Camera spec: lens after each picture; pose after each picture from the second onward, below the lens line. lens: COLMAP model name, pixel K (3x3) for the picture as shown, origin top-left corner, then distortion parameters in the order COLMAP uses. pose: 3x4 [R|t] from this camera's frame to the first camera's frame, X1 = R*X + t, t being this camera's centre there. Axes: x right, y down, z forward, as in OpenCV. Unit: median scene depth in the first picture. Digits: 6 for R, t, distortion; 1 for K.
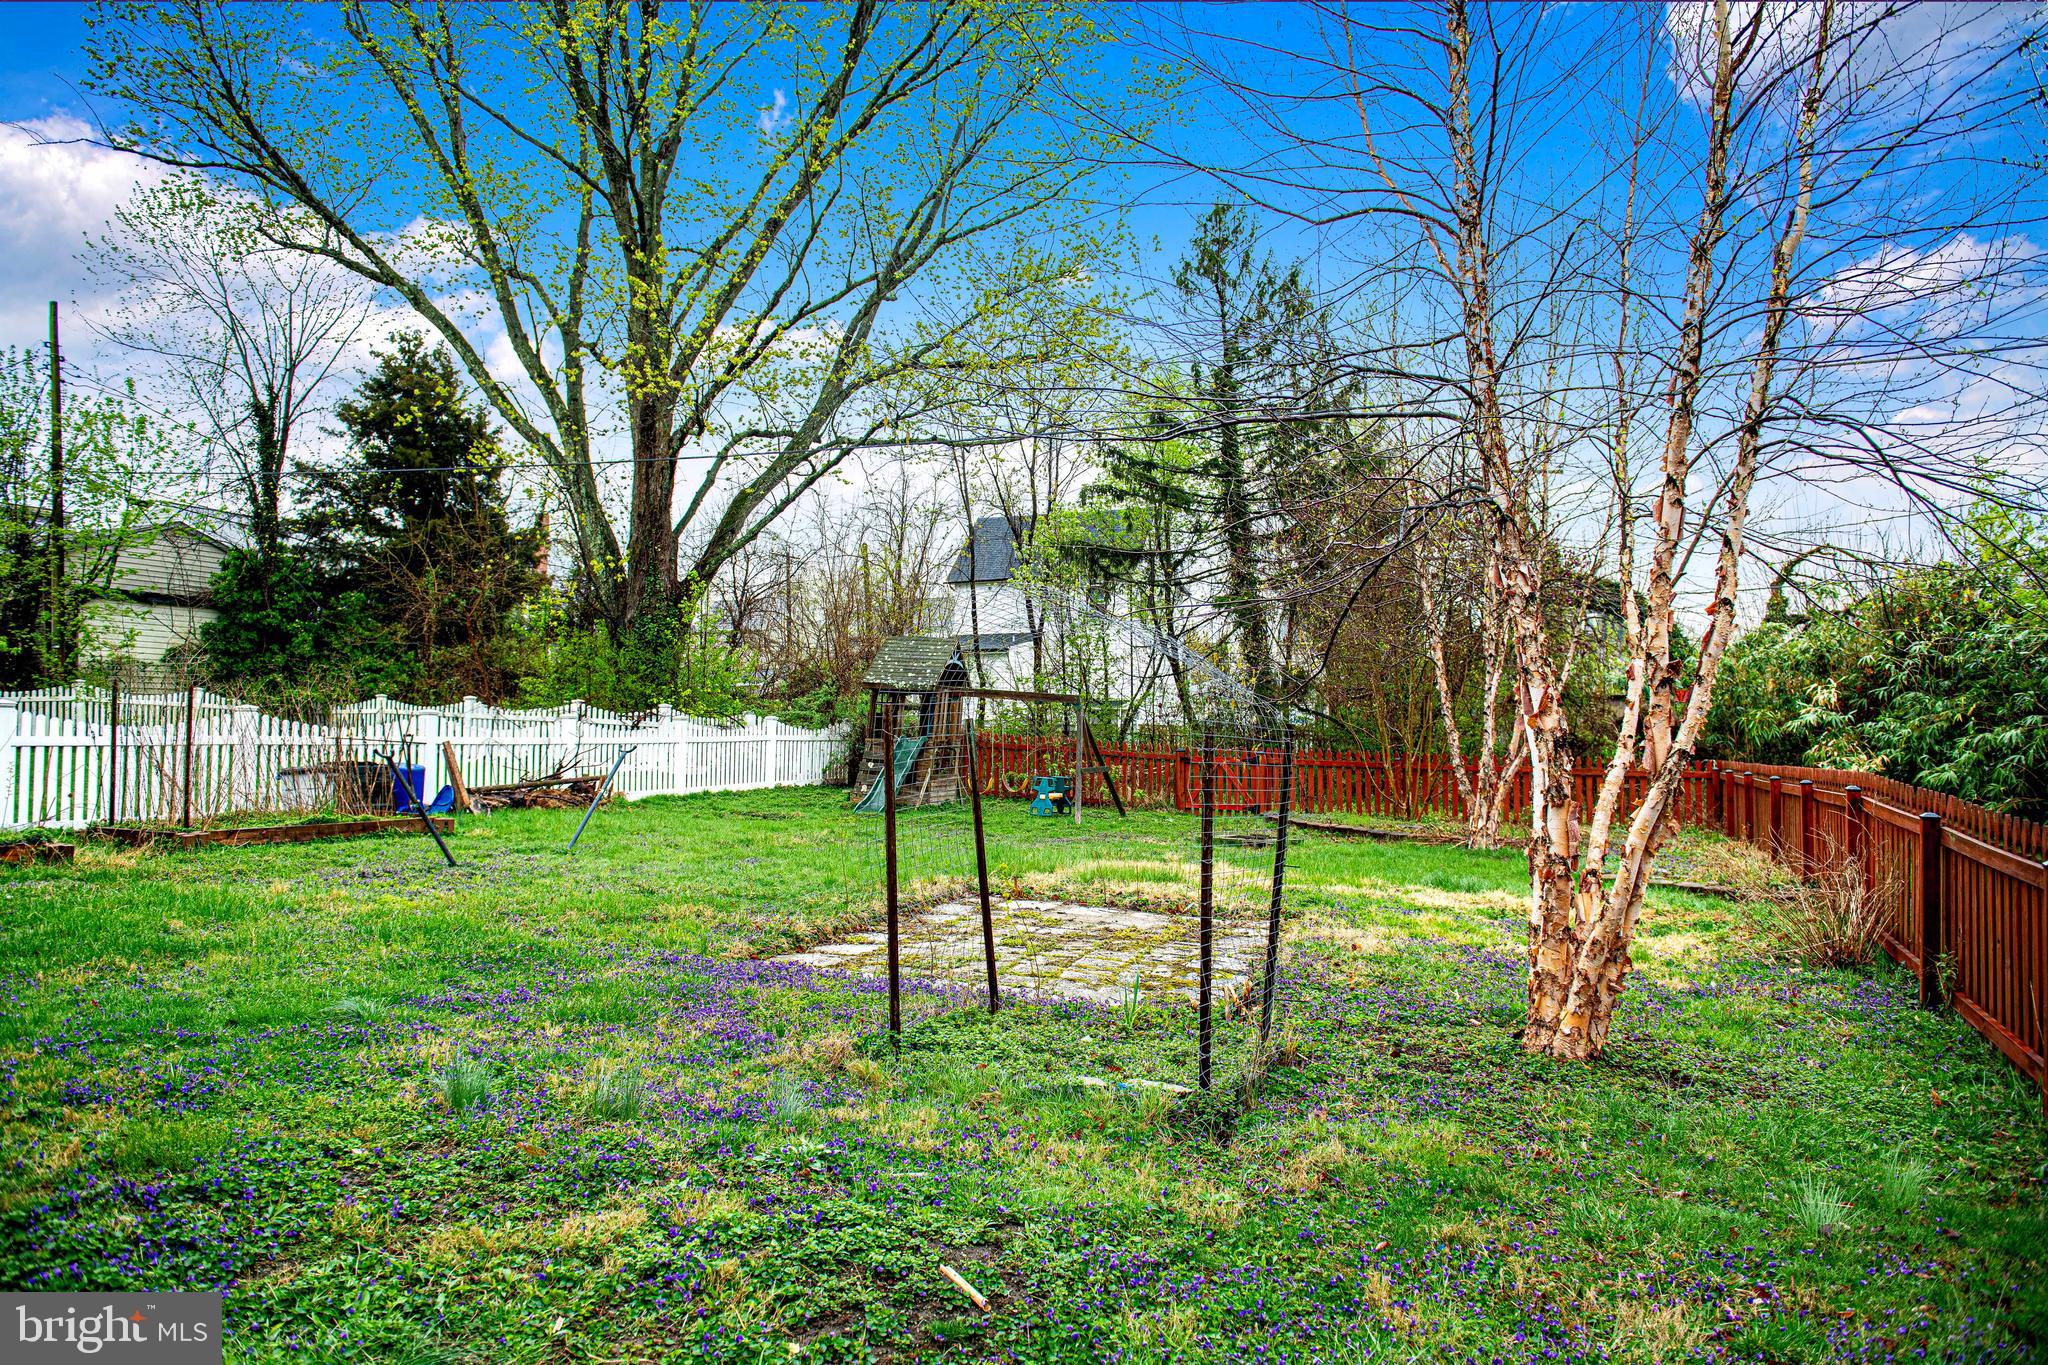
lens RADIAL K [[1409.0, 0, 1024.0], [0, 1409.0, 682.5], [0, 0, 1]] dist [-0.037628, -0.005904]
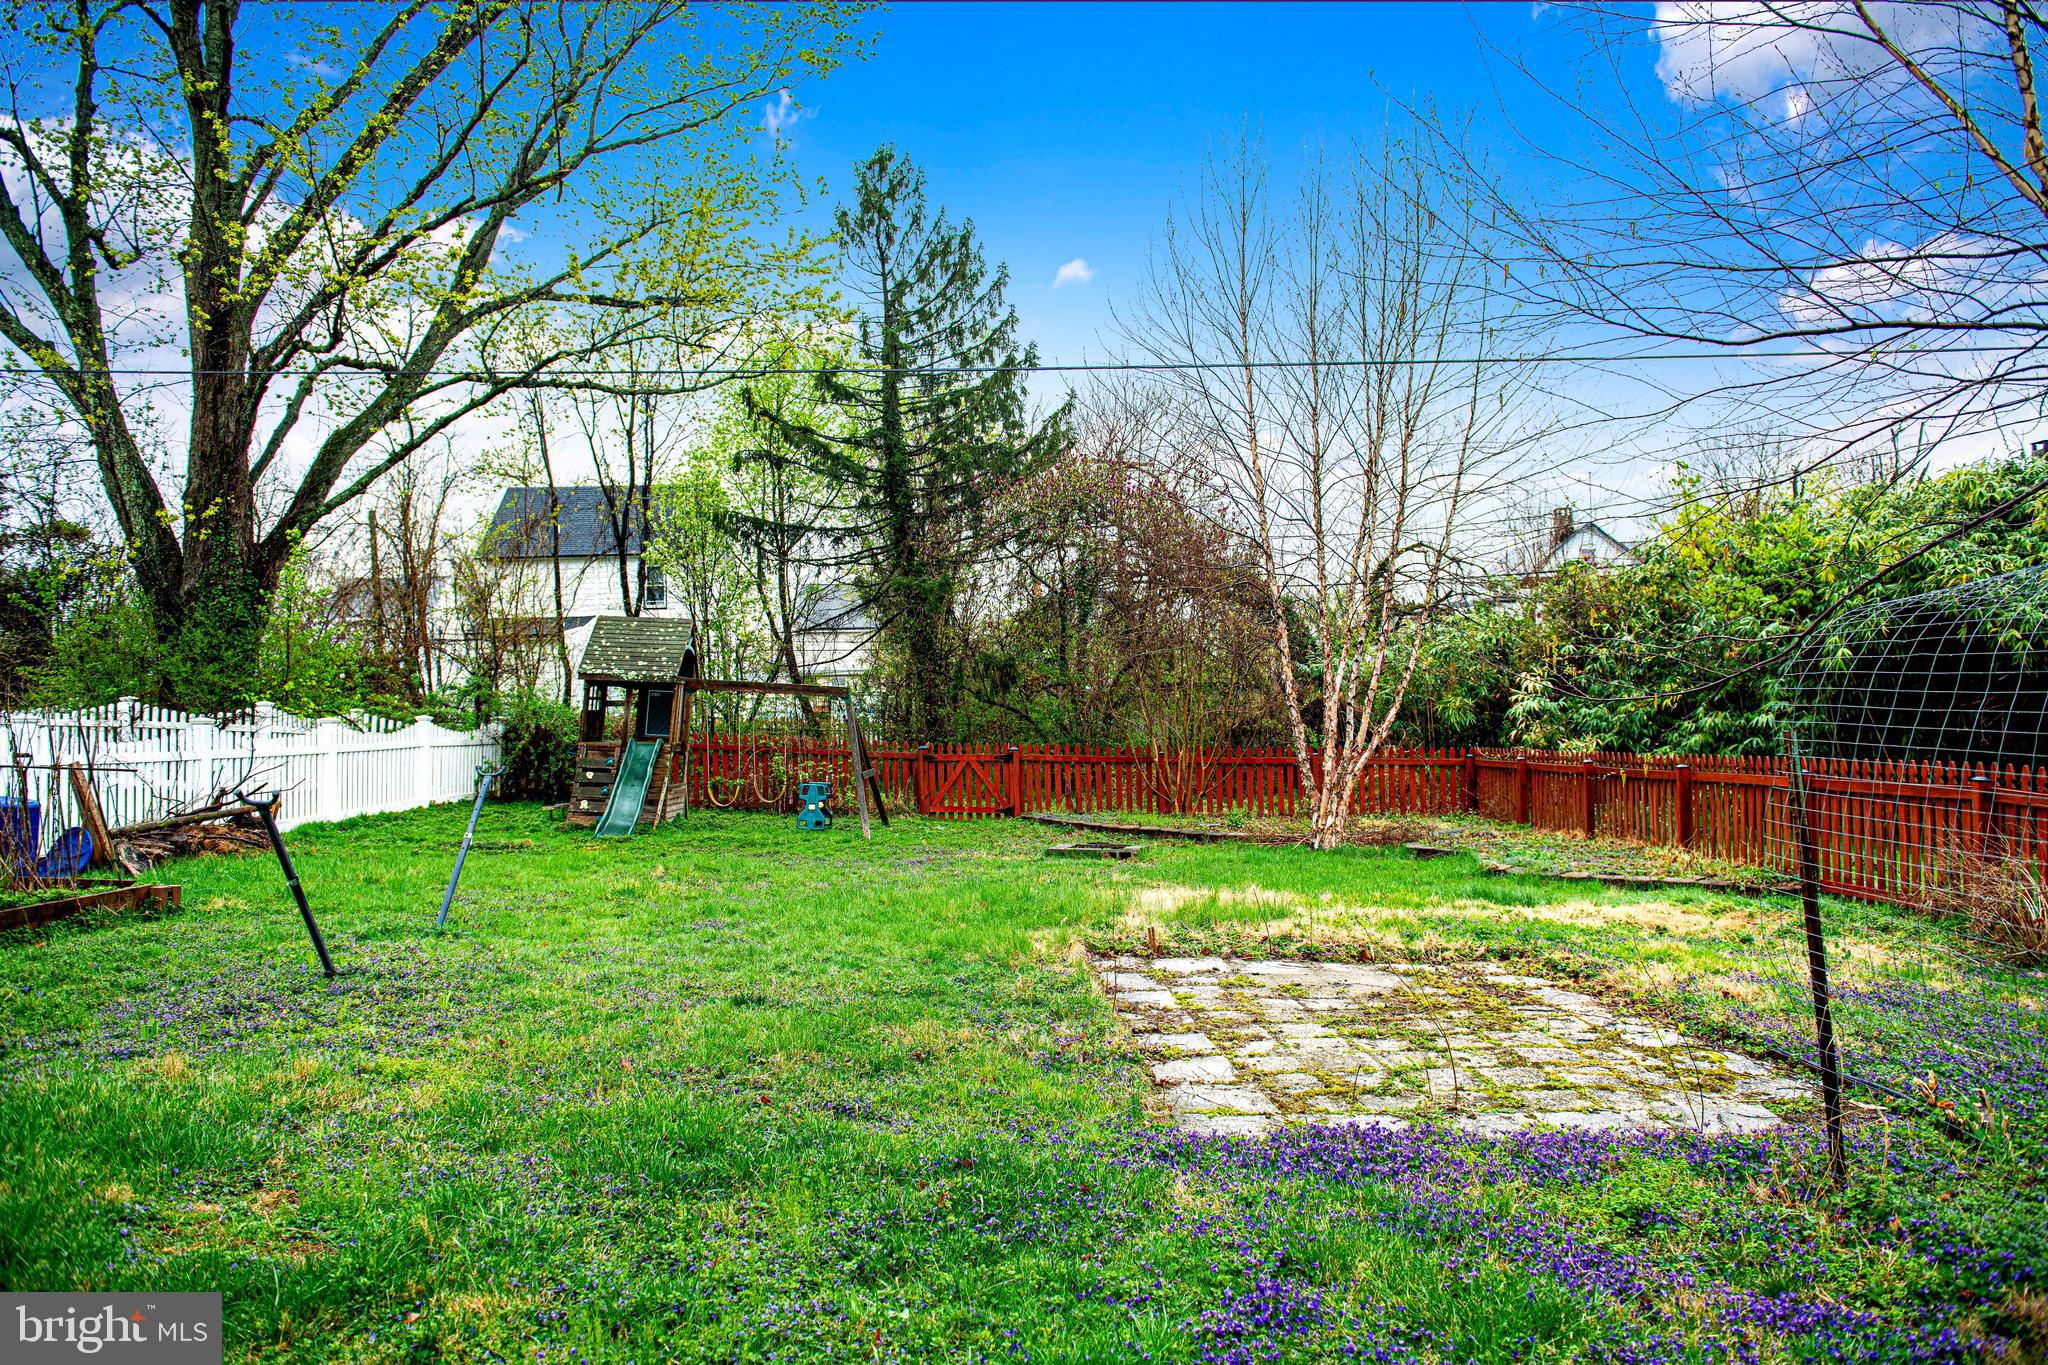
lens RADIAL K [[1409.0, 0, 1024.0], [0, 1409.0, 682.5], [0, 0, 1]] dist [-0.037628, -0.005904]
pose [[0.926811, -0.004941, 0.375496, -0.148104], [0.001882, 0.999962, 0.008513, -0.000674], [-0.375524, -0.007183, 0.926785, 0.132715]]
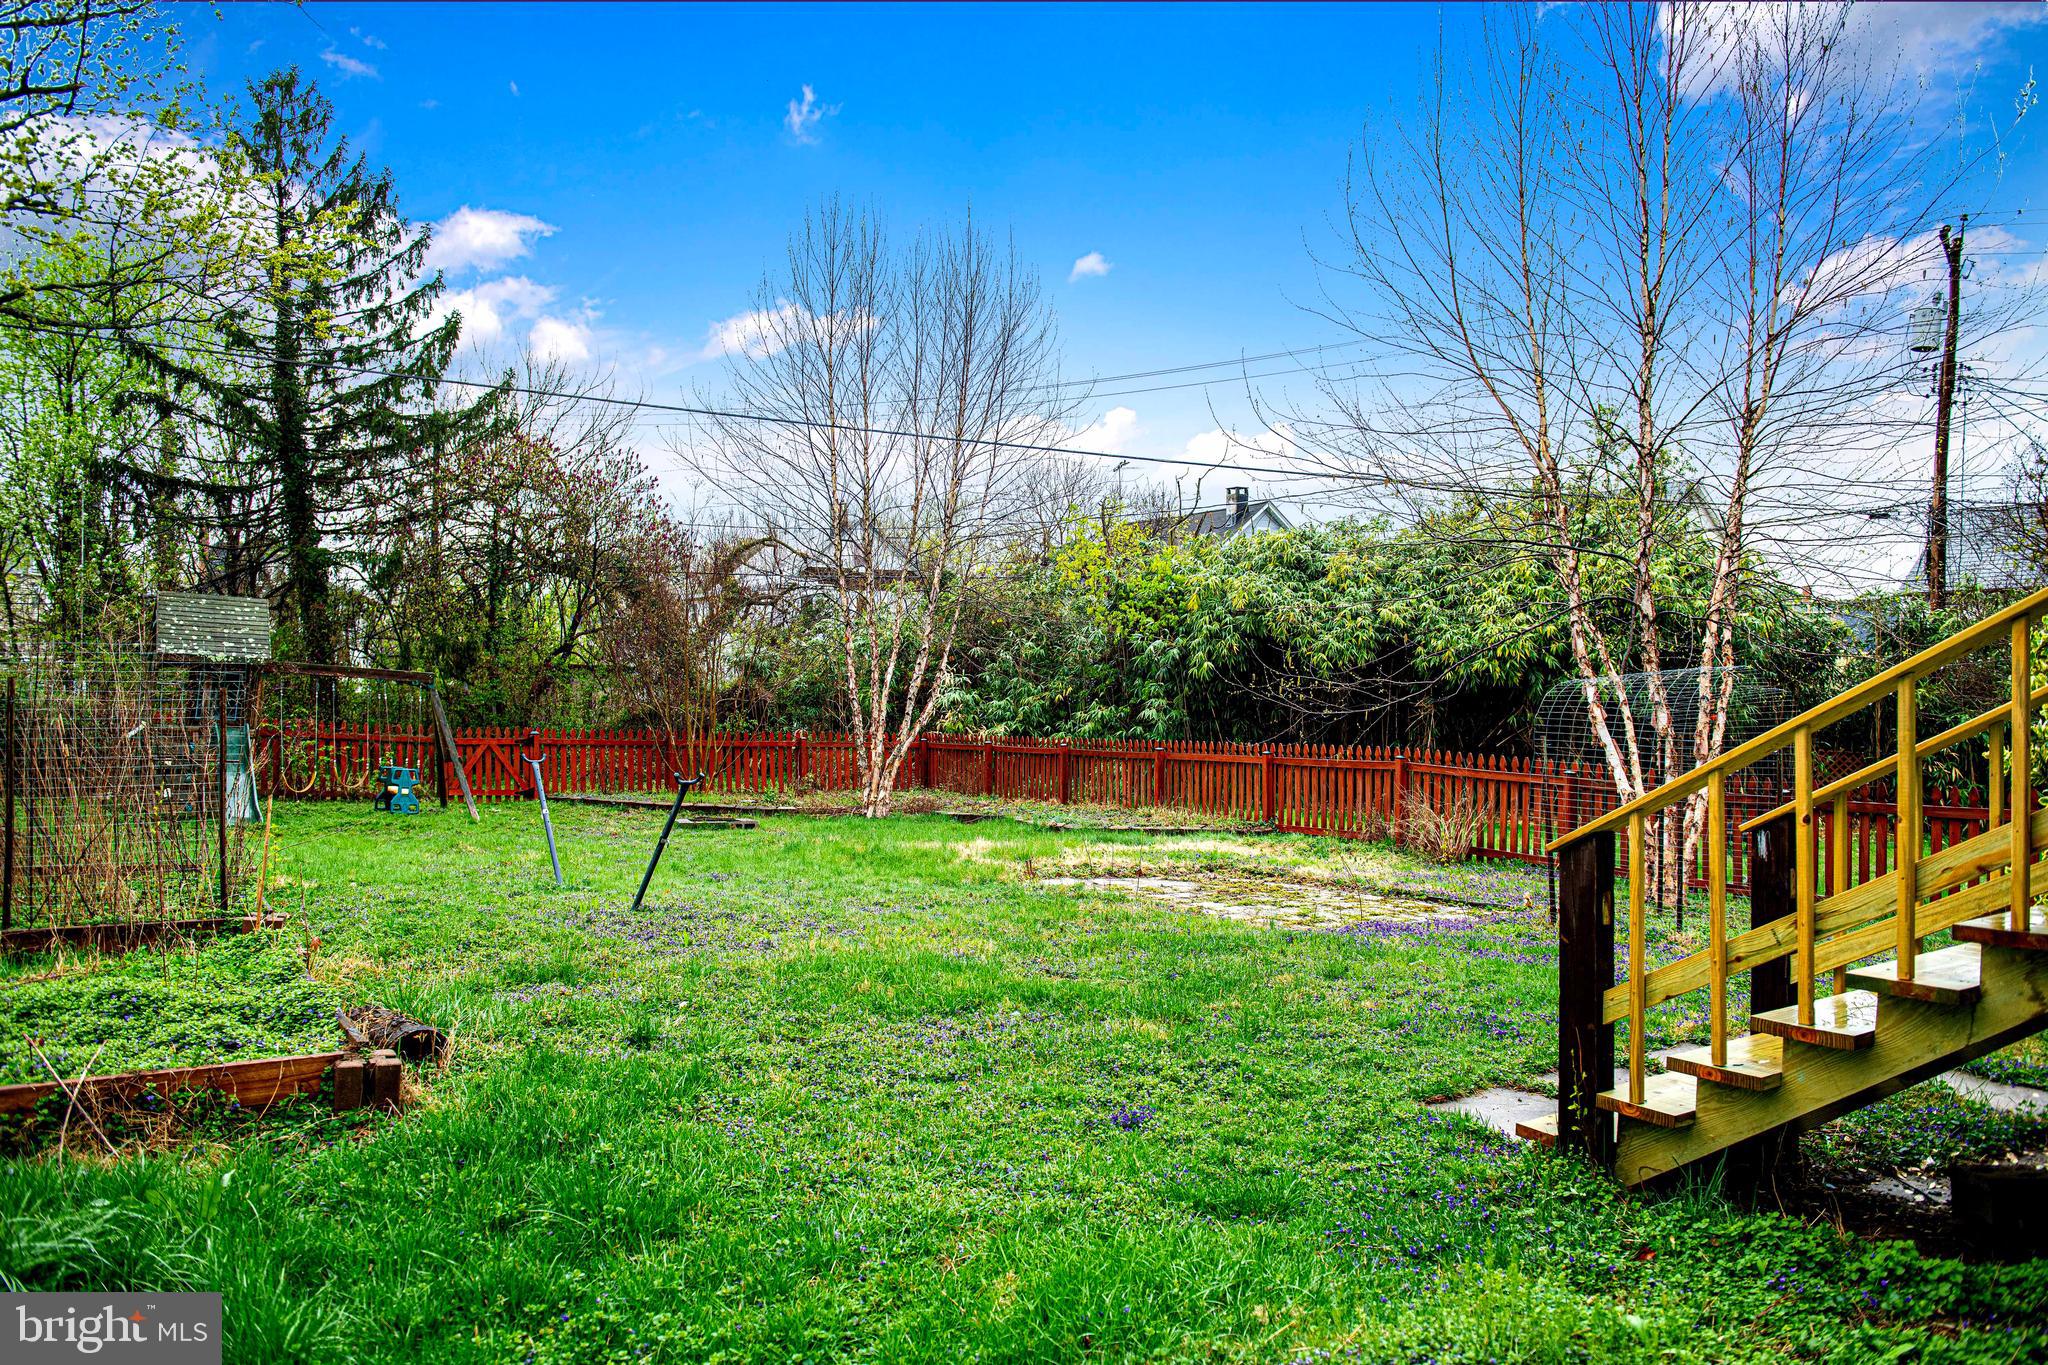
lens RADIAL K [[1503.8, 0, 1024.0], [0, 1503.8, 682.5], [0, 0, 1]] dist [-0.003275, 0.000812]
pose [[0.581604, 0.004503, 0.813460, -0.402660], [-0.031465, 0.999361, 0.016964, -0.009843], [-0.812864, -0.035462, 0.581374, 0.131741]]
